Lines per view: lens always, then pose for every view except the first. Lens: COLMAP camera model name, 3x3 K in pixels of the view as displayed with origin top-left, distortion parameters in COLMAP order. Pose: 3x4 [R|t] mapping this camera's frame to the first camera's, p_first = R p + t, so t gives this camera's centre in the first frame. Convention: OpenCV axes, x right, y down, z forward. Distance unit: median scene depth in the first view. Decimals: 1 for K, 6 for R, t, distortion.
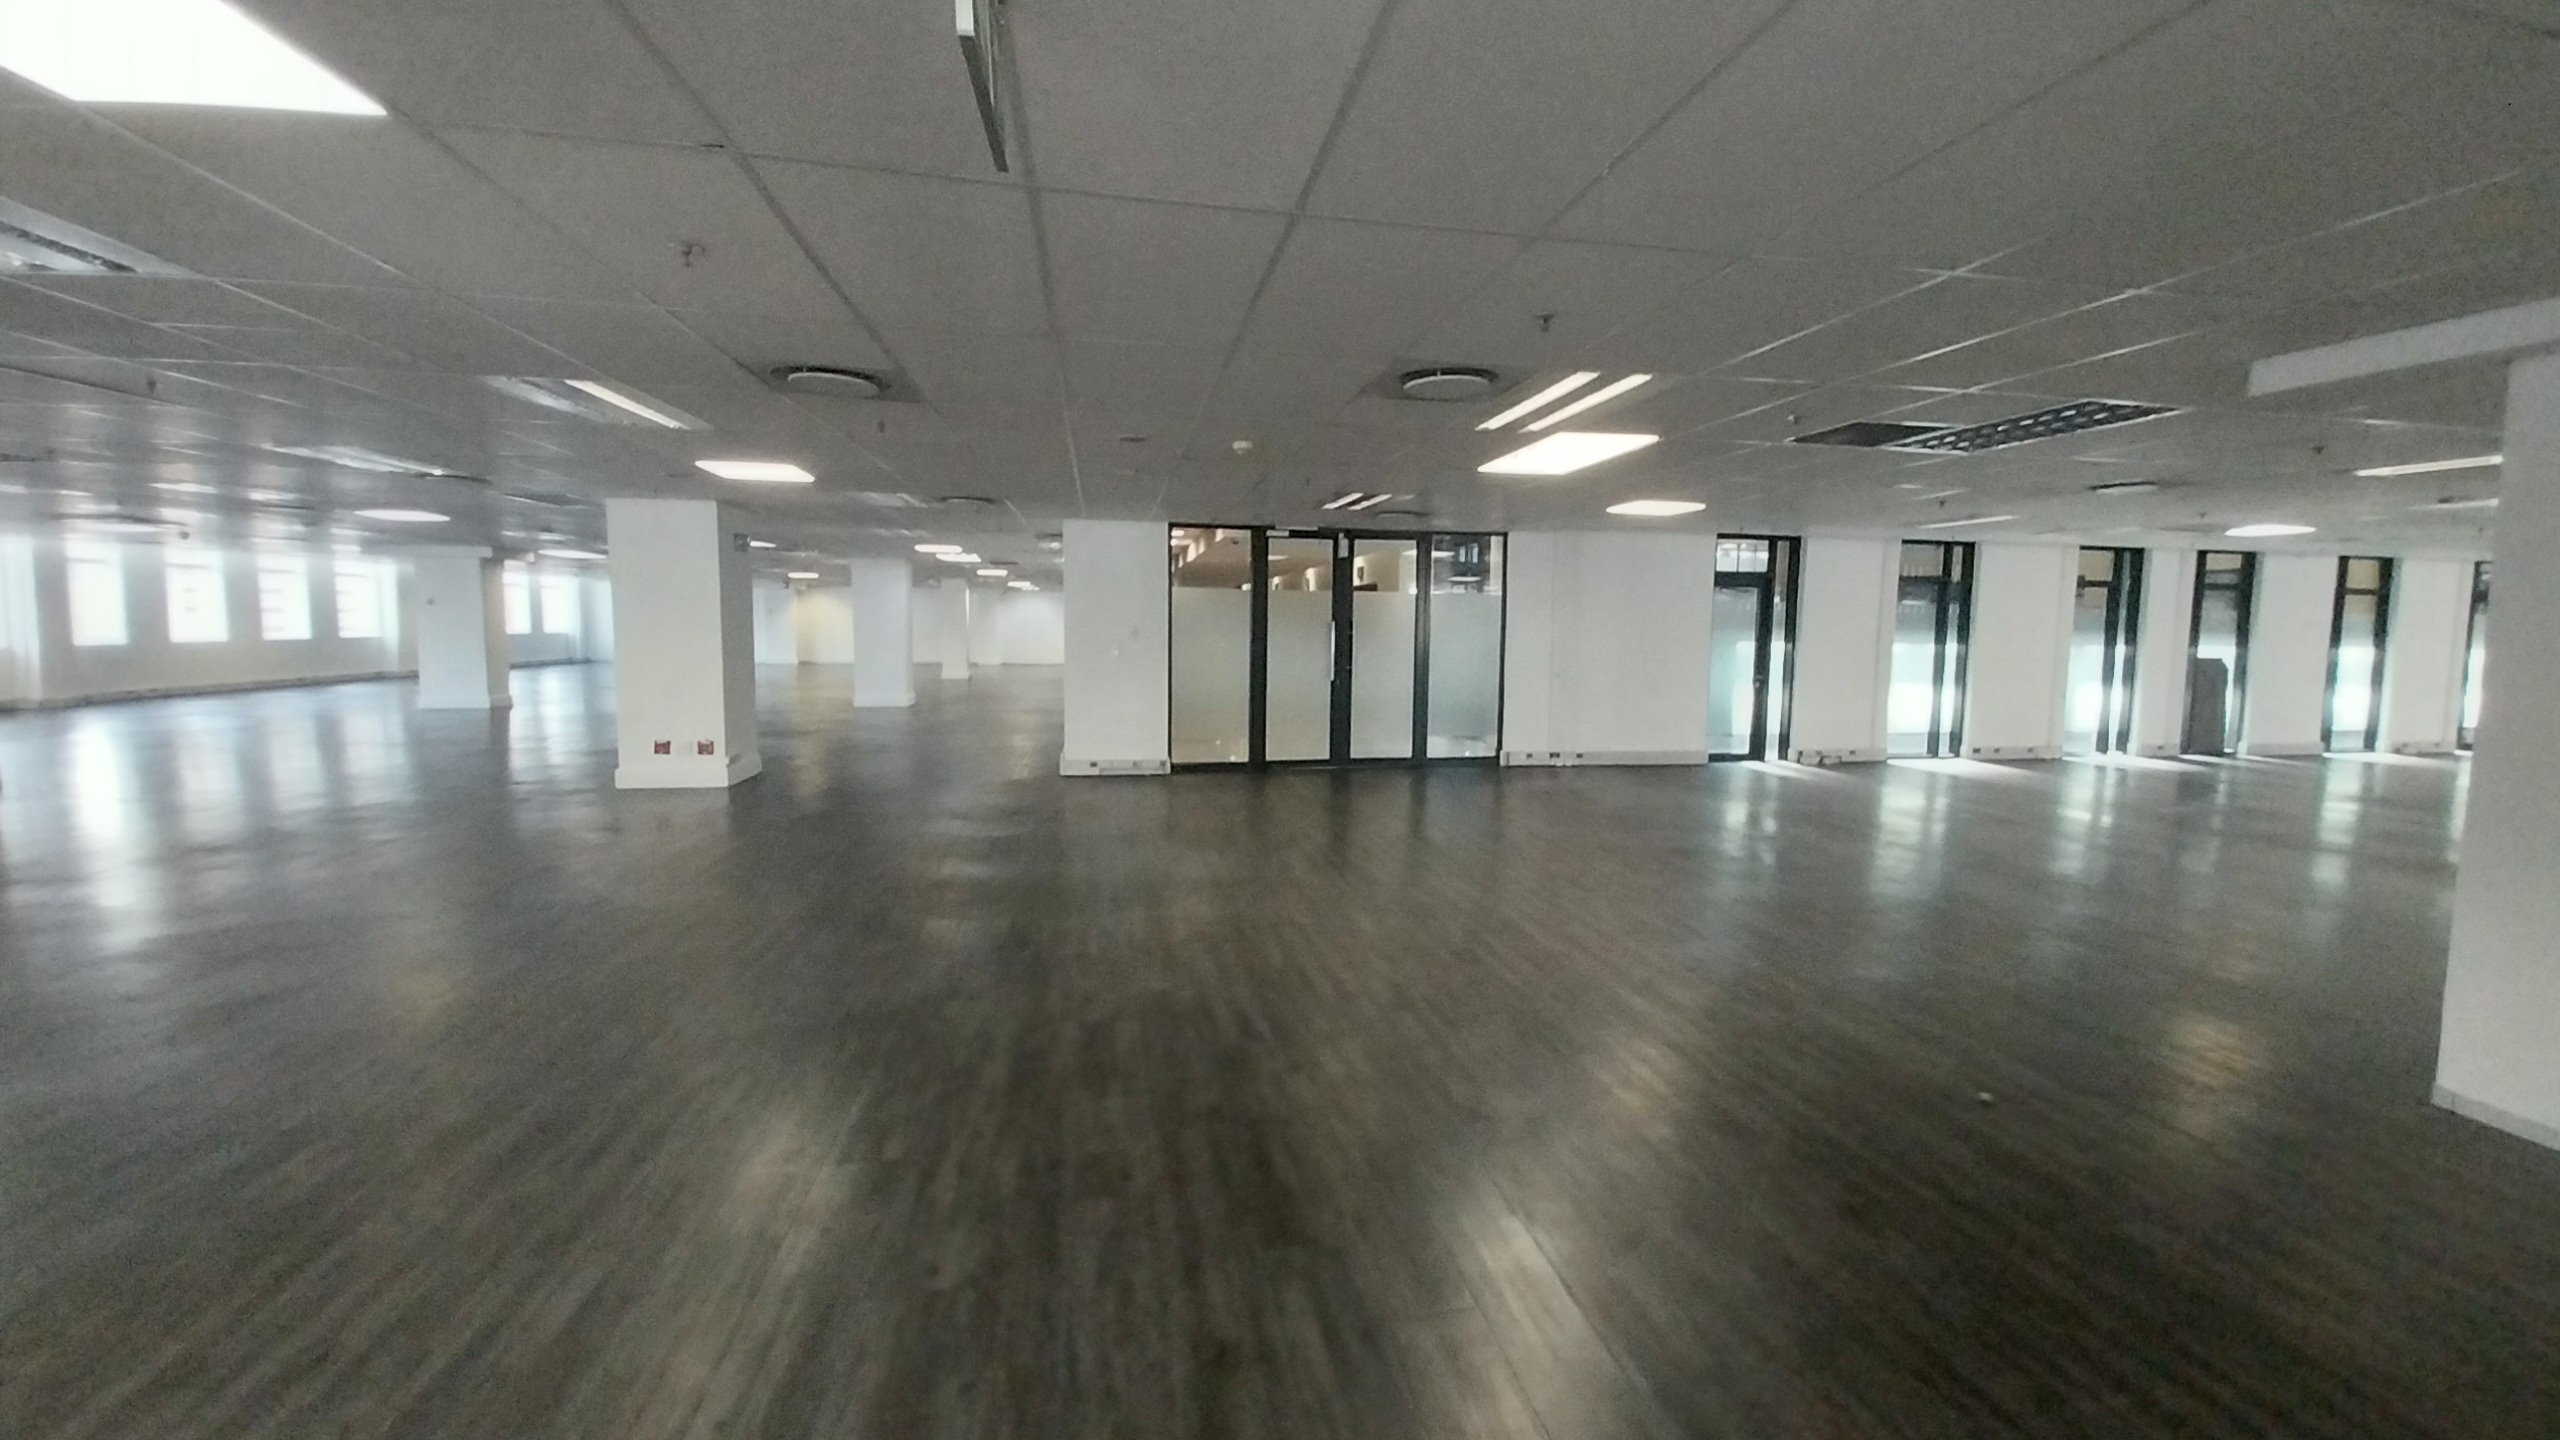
lens RADIAL K [[1024.3, 0, 1280.0], [0, 1024.3, 720.0], [0, 0, 1]] dist [0.001190, -0.004724]
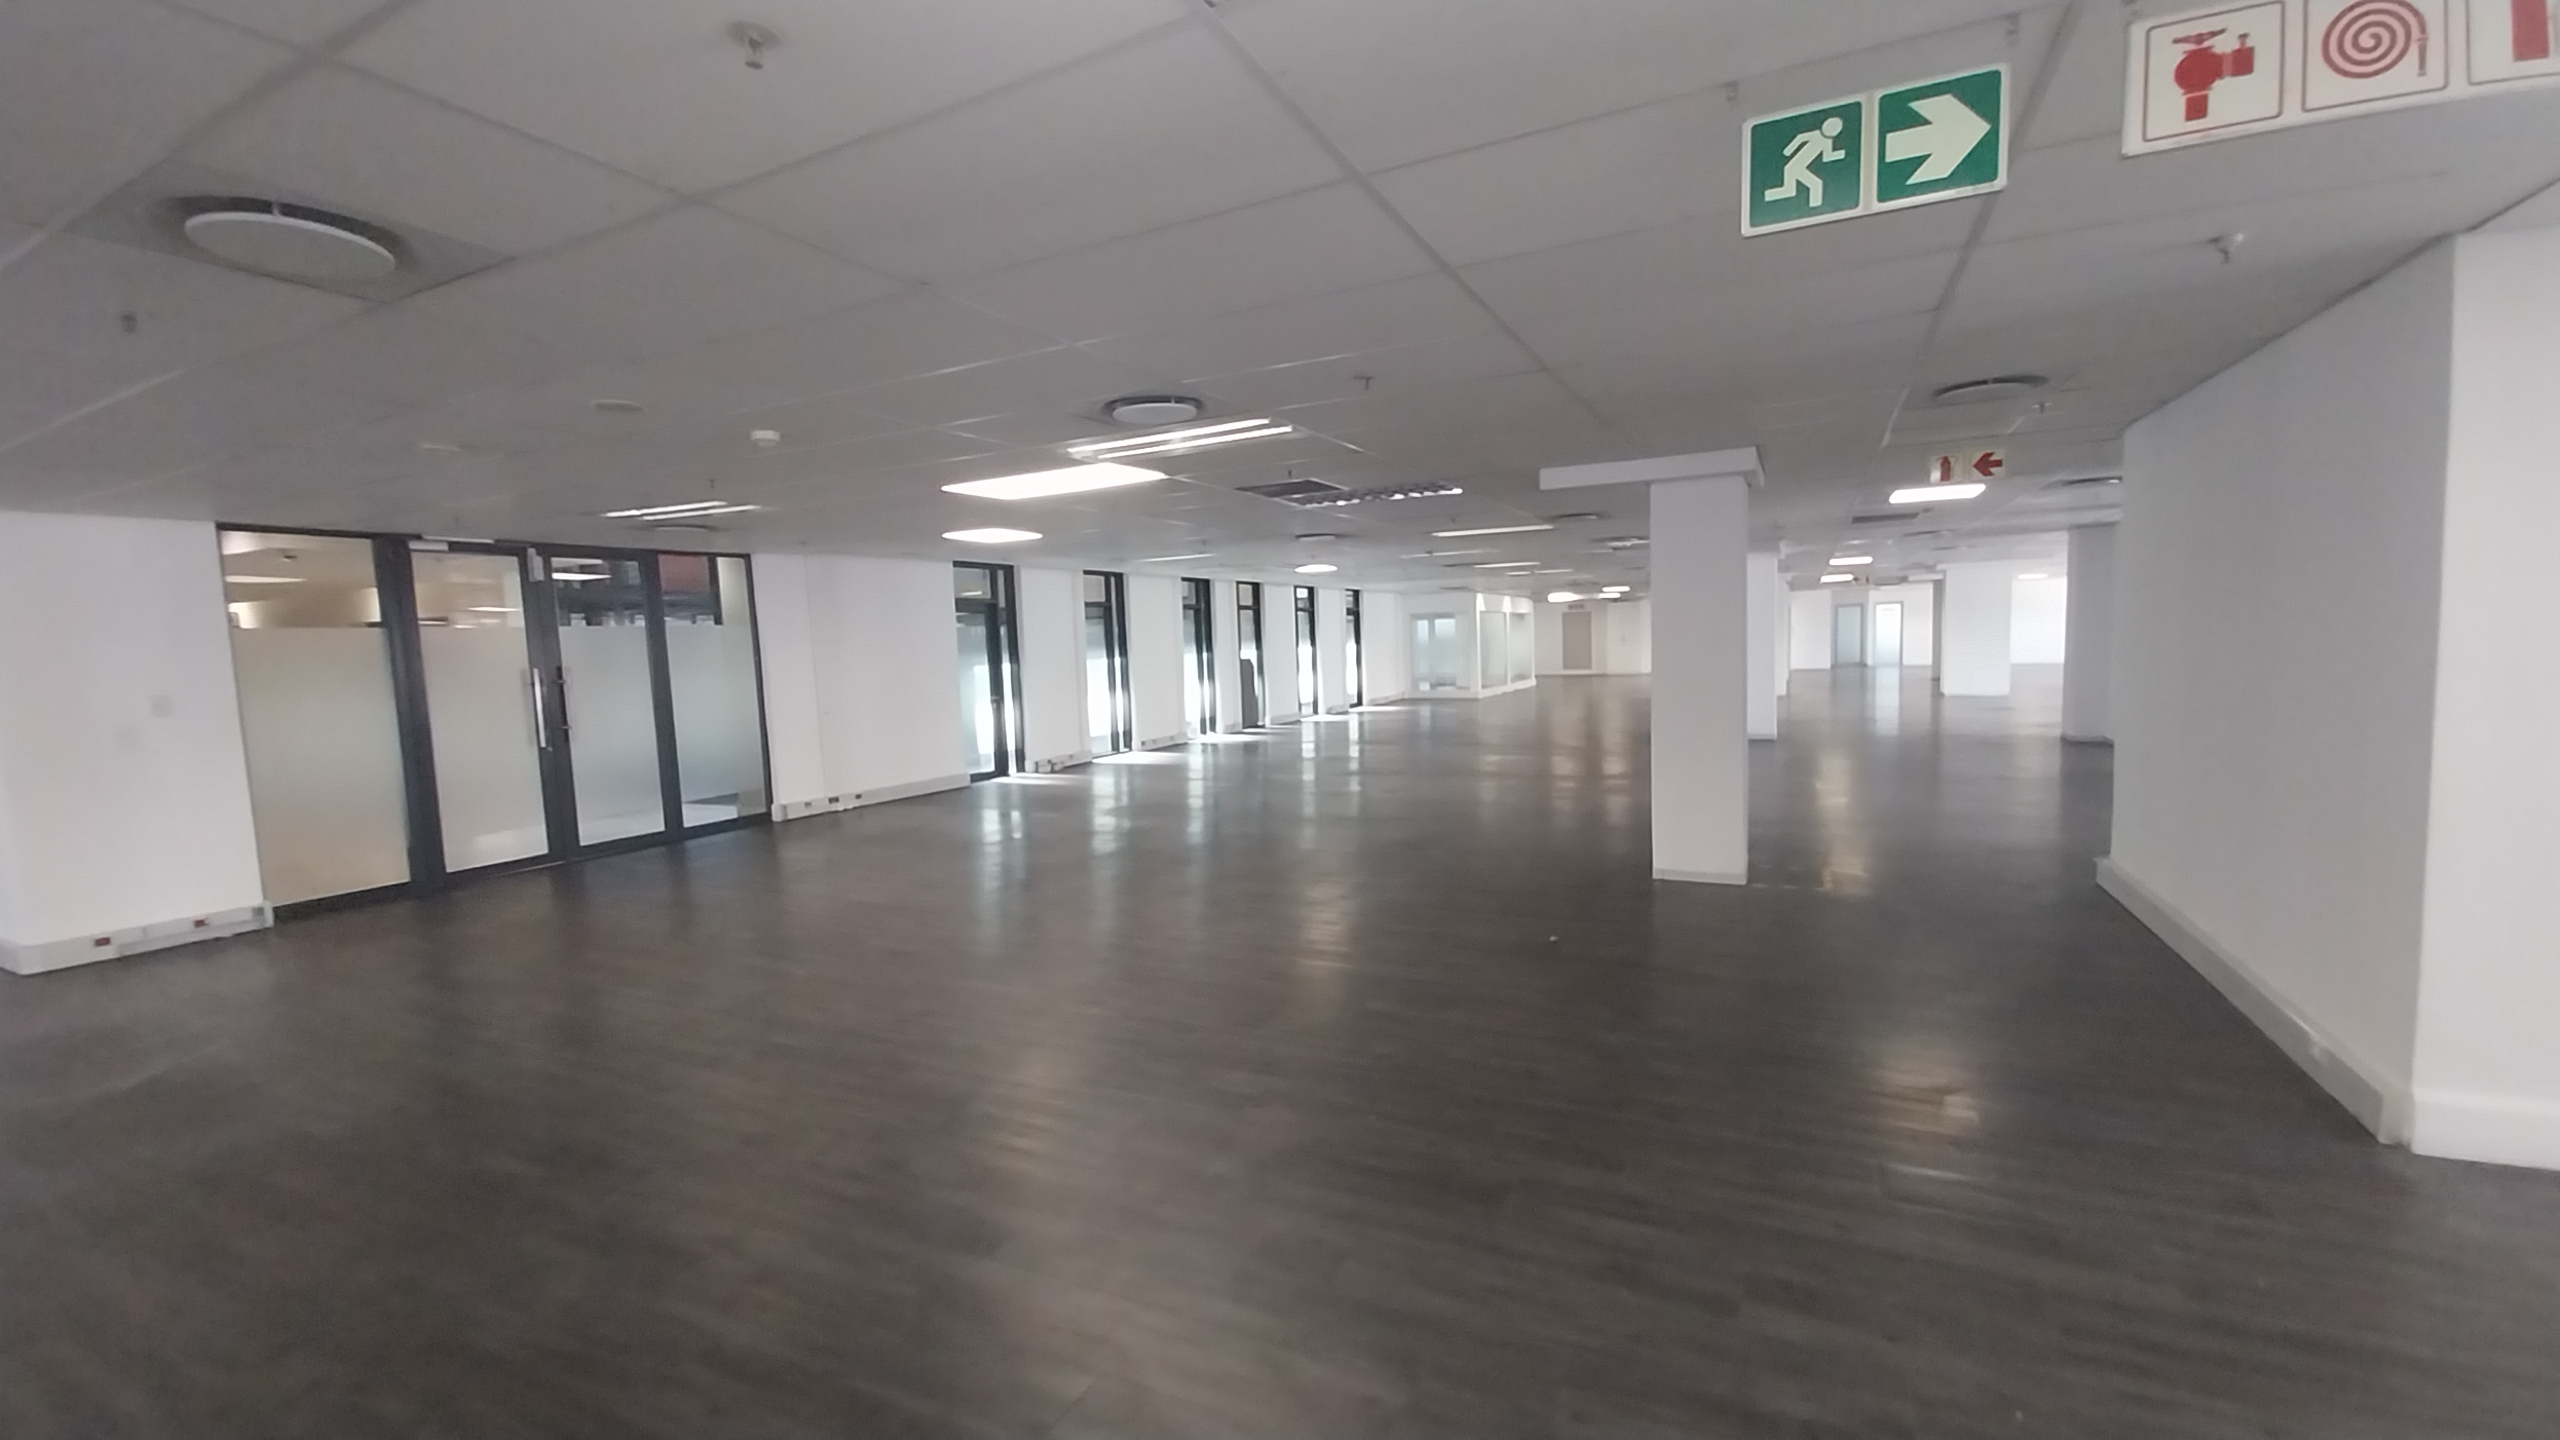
lens RADIAL K [[1042.9, 0, 1279.4], [0, 1042.9, 784.1], [0, 0, 1]] dist [0.000064, -0.000025]
pose [[0.589273, -0.145236, 0.794772, -0.233653], [0.119713, 0.988547, 0.091887, -0.017534], [-0.799015, 0.040998, 0.599911, 0.115515]]
